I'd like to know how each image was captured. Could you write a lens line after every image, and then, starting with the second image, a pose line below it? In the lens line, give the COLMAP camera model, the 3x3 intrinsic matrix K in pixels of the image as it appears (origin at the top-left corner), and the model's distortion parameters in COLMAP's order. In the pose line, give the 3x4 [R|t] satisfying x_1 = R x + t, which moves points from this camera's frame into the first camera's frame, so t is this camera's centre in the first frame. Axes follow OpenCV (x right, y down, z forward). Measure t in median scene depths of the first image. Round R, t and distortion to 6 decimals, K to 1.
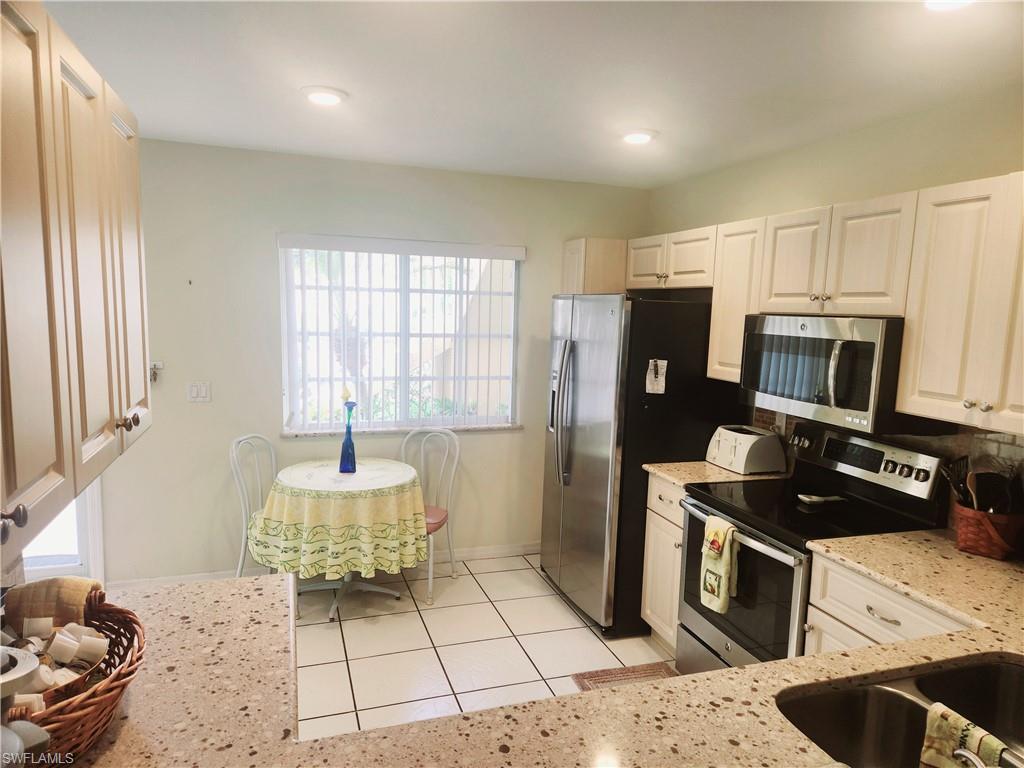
lens RADIAL K [[687.4, 0, 510.2], [0, 687.4, 385.7], [0, 0, 1]] dist [0.060177, -0.055102]
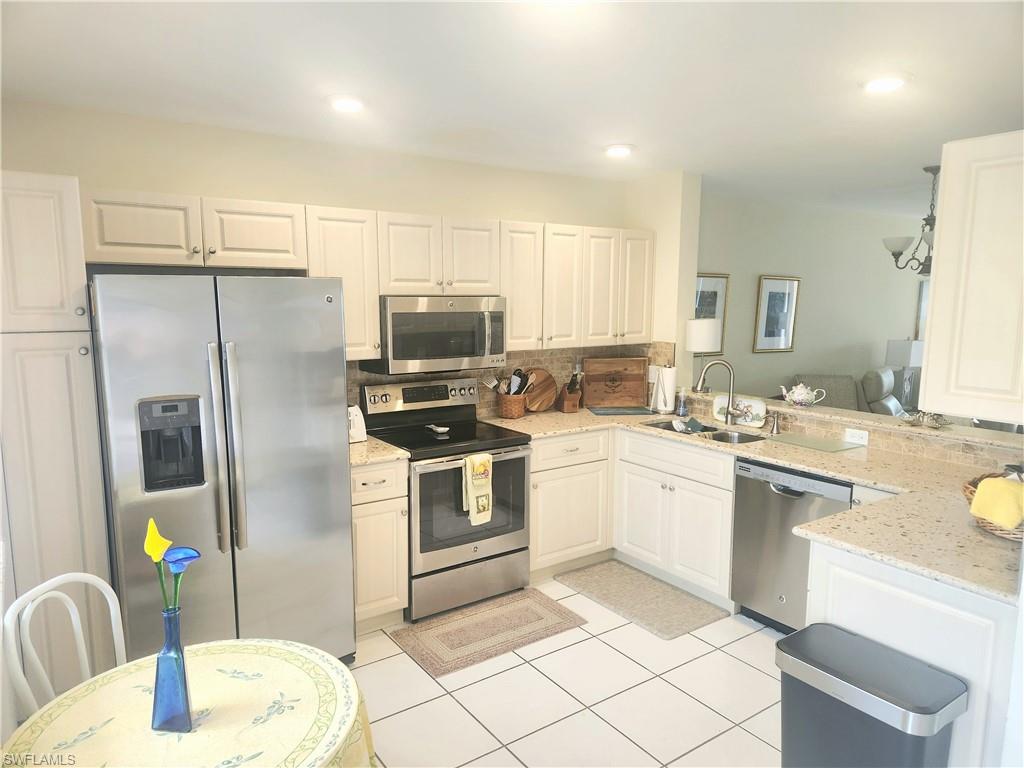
lens RADIAL K [[687.4, 0, 508.0], [0, 687.4, 391.2], [0, 0, 1]] dist [0.060177, -0.055102]
pose [[-0.292295, -0.163588, 0.942233, -0.669295], [0.100775, 0.974506, 0.200454, -0.130372], [-0.951004, 0.153546, -0.268358, 0.932964]]
